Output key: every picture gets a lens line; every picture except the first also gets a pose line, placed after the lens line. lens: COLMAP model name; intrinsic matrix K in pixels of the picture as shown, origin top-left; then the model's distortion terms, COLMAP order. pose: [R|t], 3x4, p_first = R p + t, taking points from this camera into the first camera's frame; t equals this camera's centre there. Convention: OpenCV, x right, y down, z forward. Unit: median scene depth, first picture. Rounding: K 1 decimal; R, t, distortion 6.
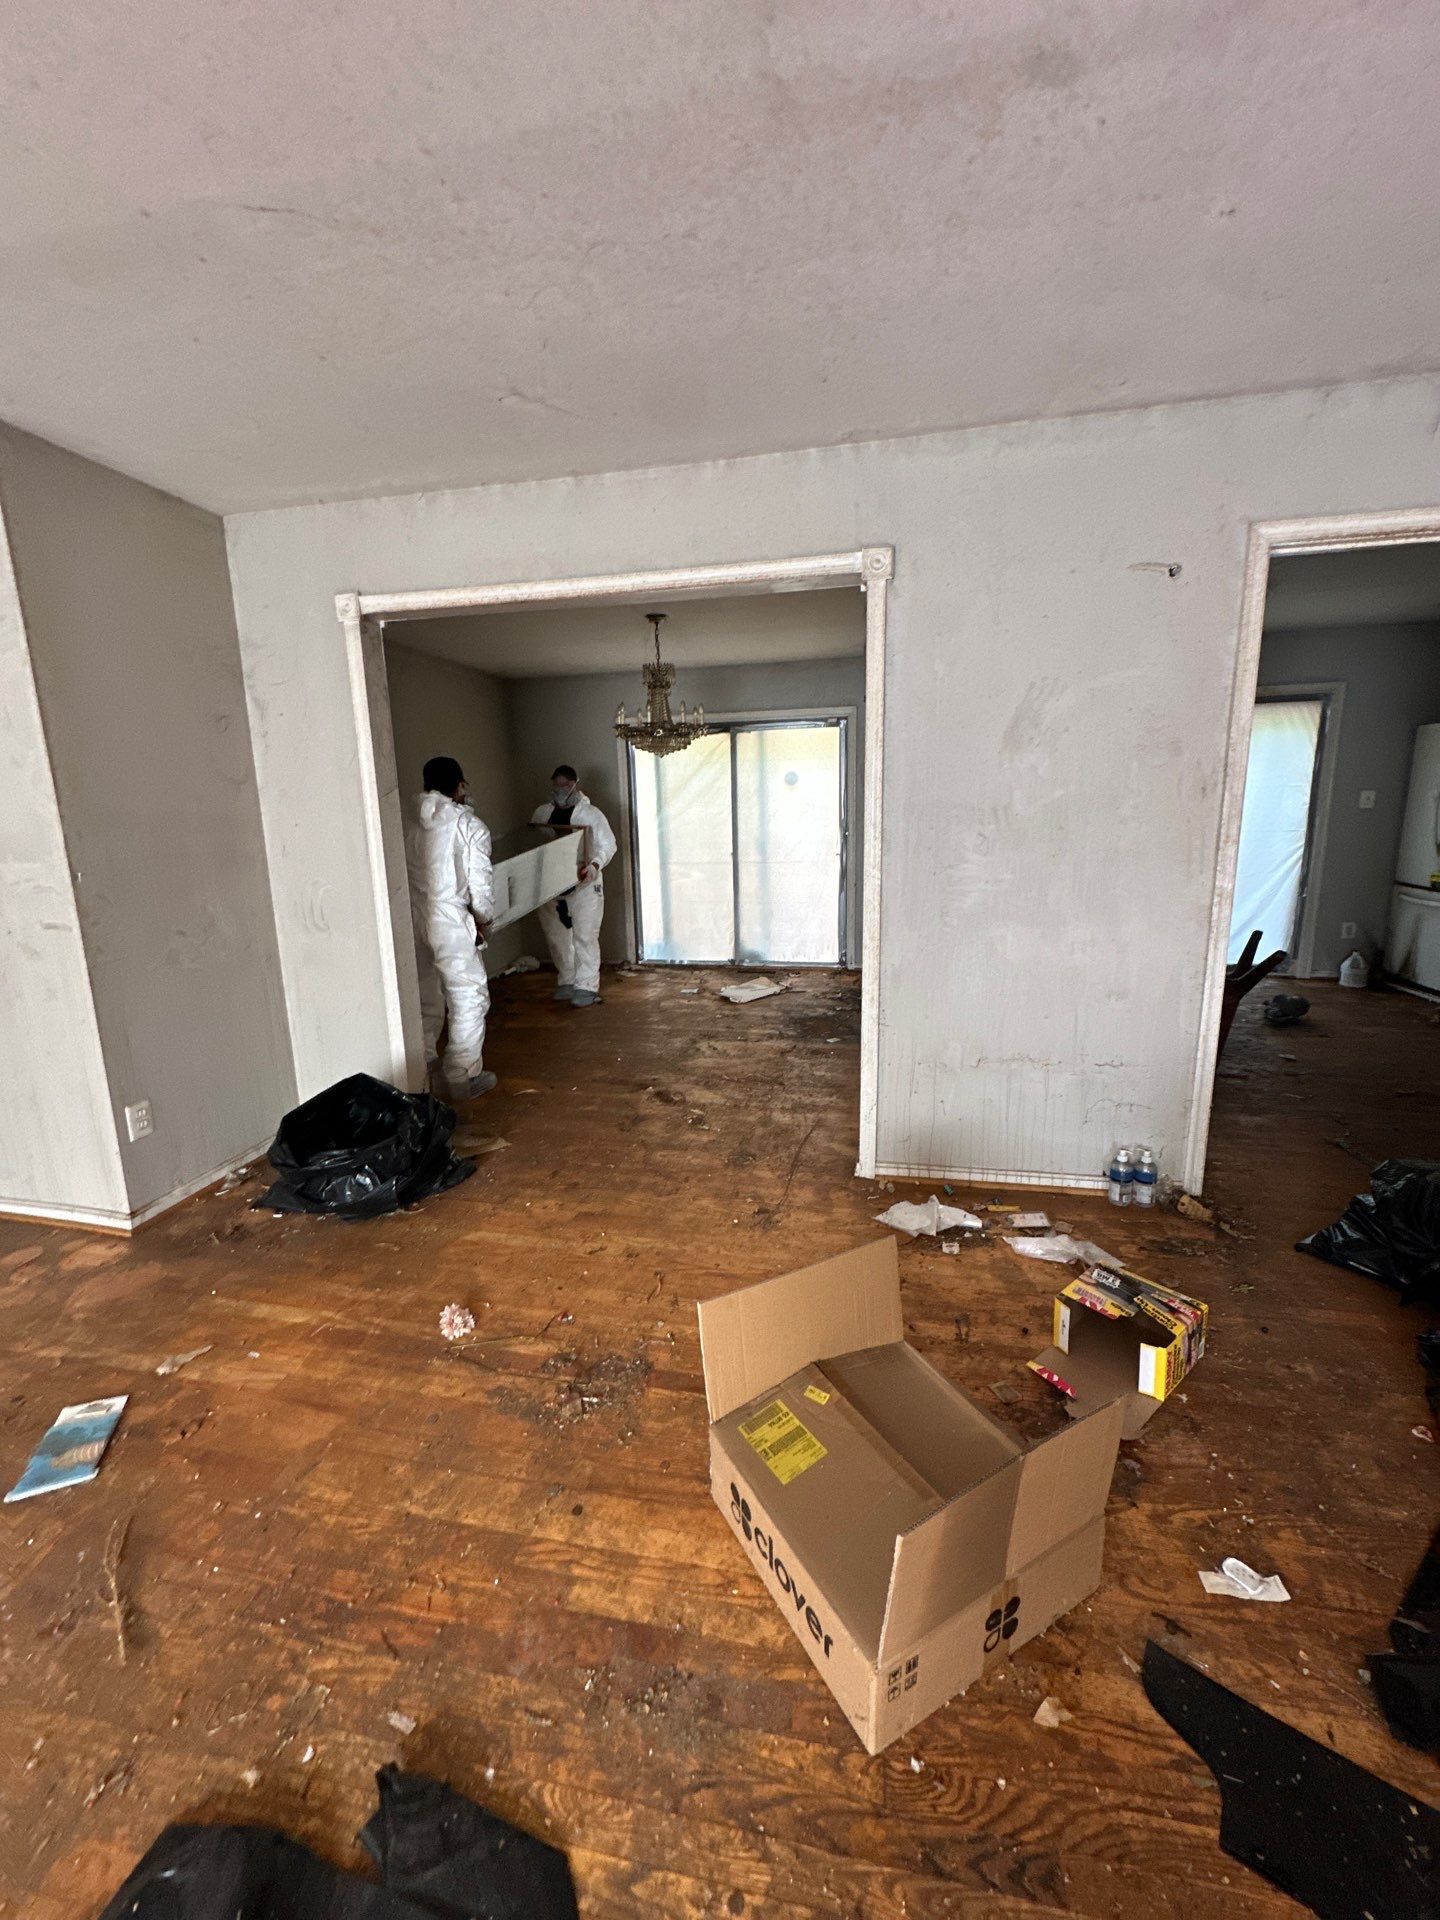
lens RADIAL K [[763.7, 0, 718.3], [0, 763.7, 960.5], [0, 0, 1]] dist [-0.004364, 0.000572]
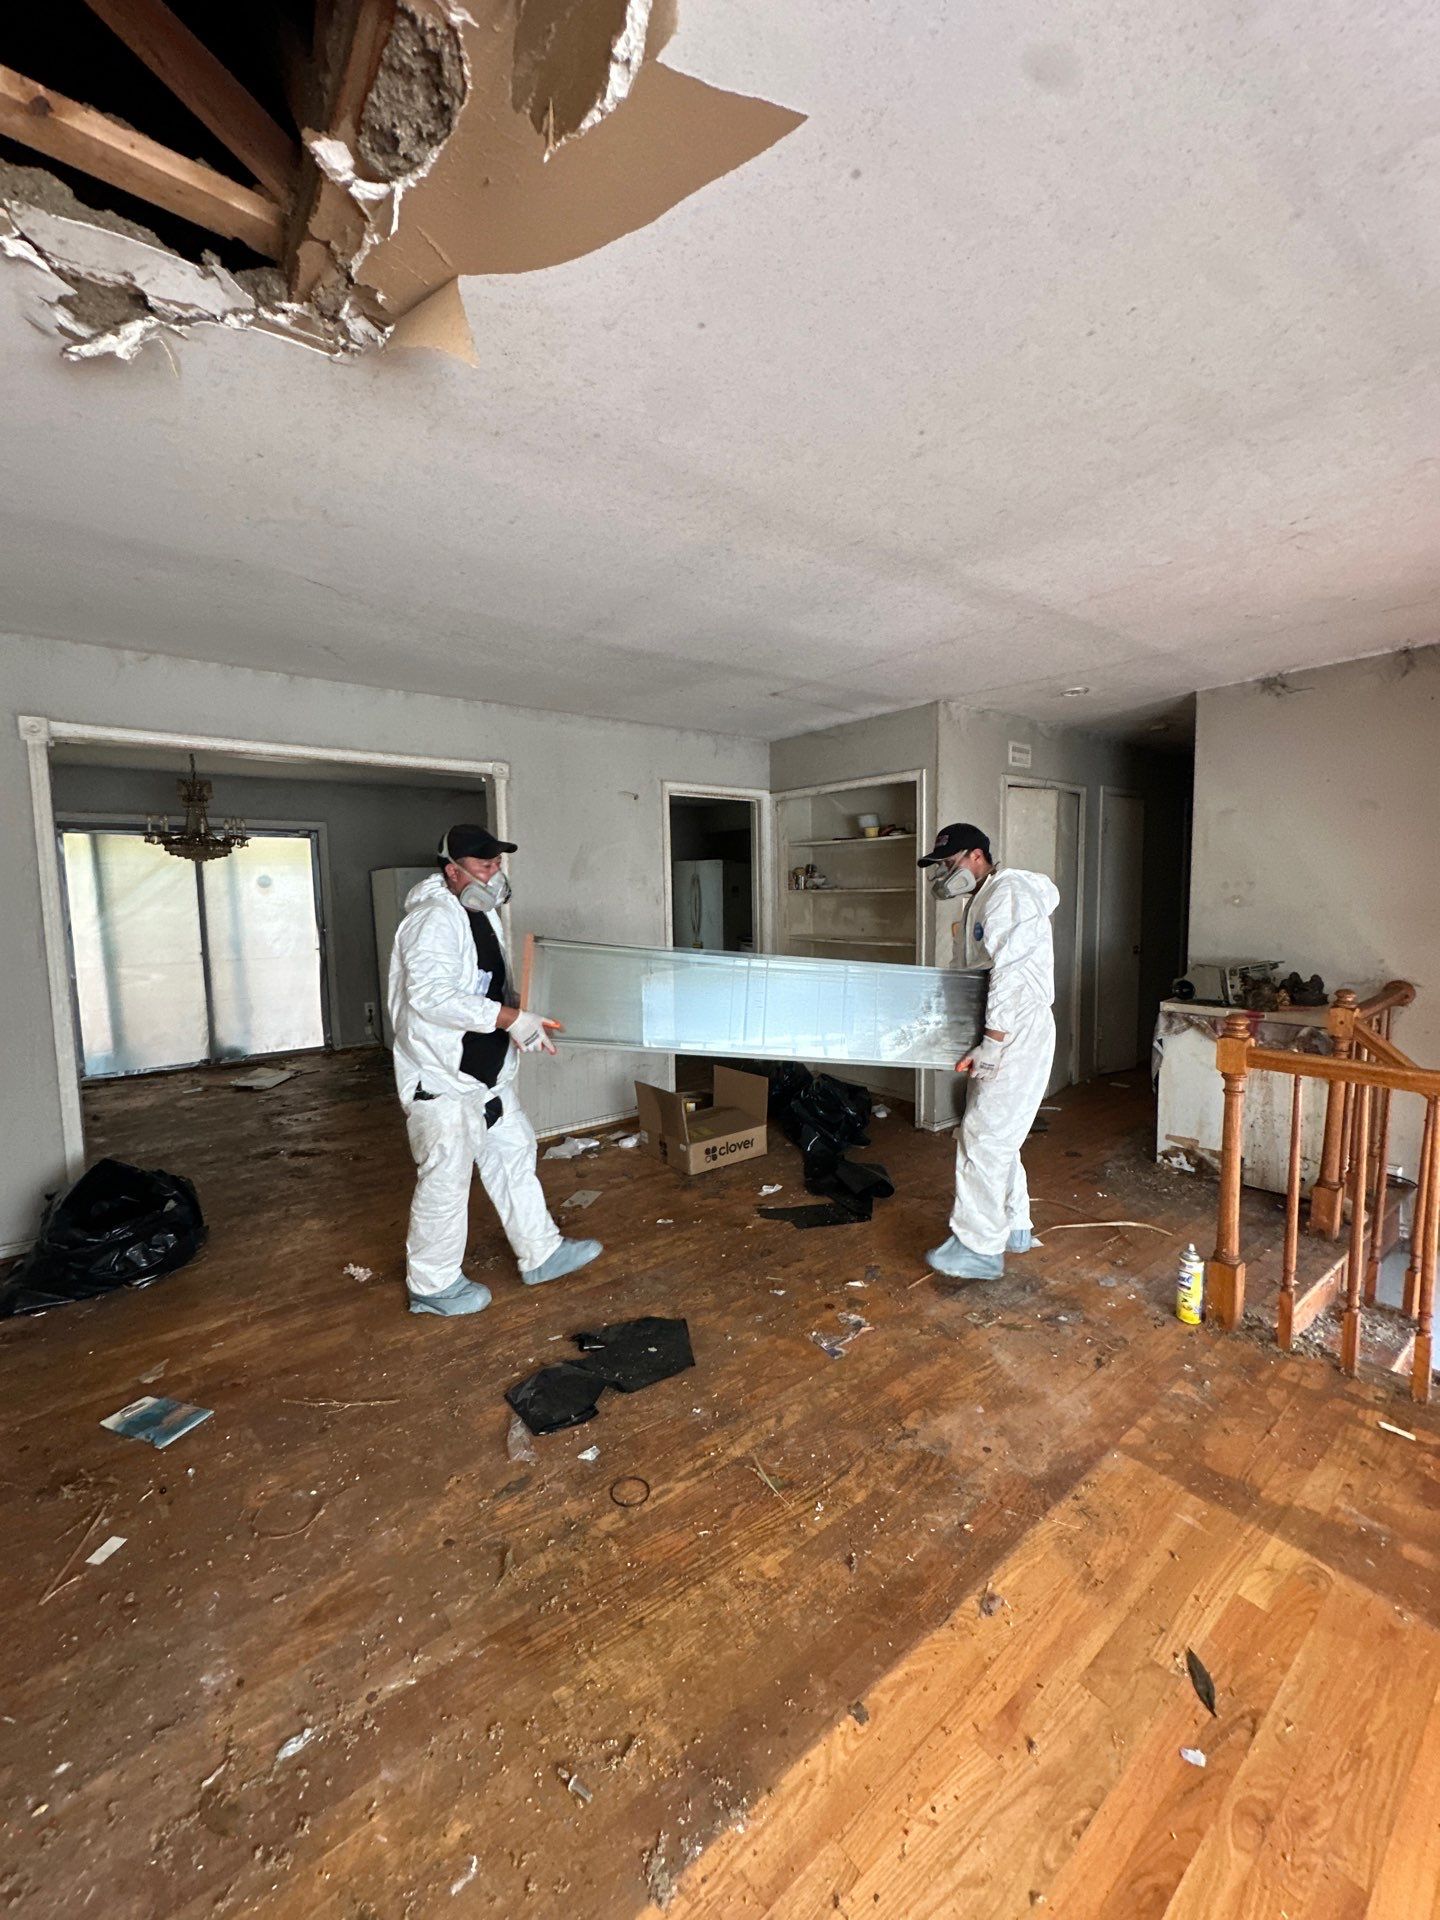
lens RADIAL K [[763.7, 0, 720.2], [0, 763.7, 962.4], [0, 0, 1]] dist [-0.004364, 0.000572]
pose [[0.648039, -0.057854, 0.759407, -0.744525], [0.149349, 0.987404, -0.052224, 0.064507], [-0.746821, 0.147259, 0.648517, -0.391600]]
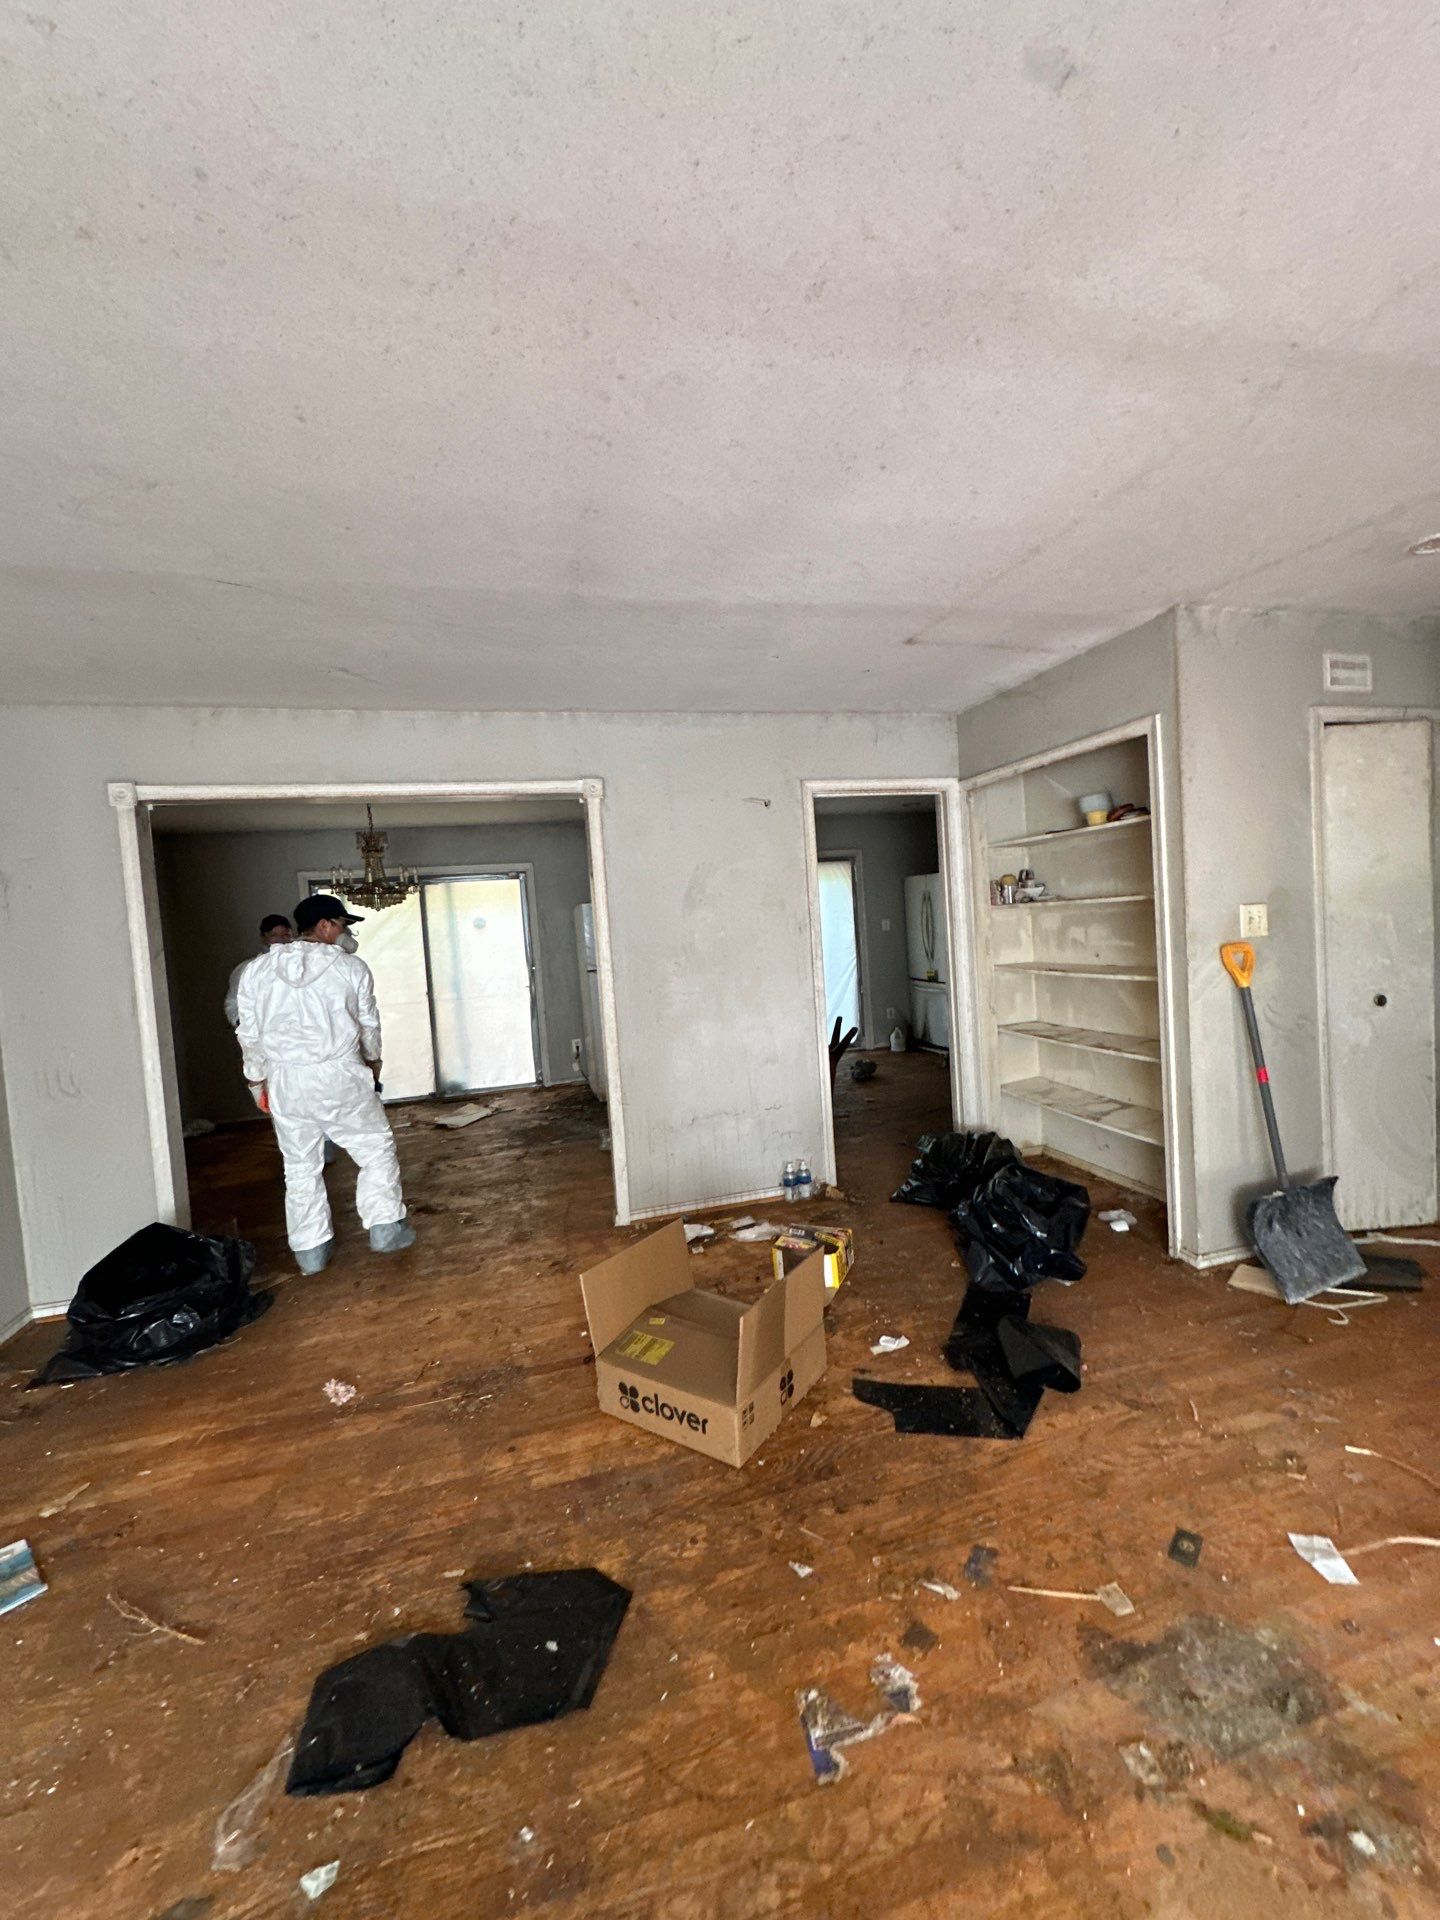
lens RADIAL K [[763.7, 0, 718.5], [0, 763.7, 961.1], [0, 0, 1]] dist [-0.004364, 0.000572]
pose [[0.889733, -0.056872, 0.452924, -0.249265], [0.133094, 0.981418, -0.138220, 0.045830], [-0.436647, 0.183260, 0.880770, -0.333508]]
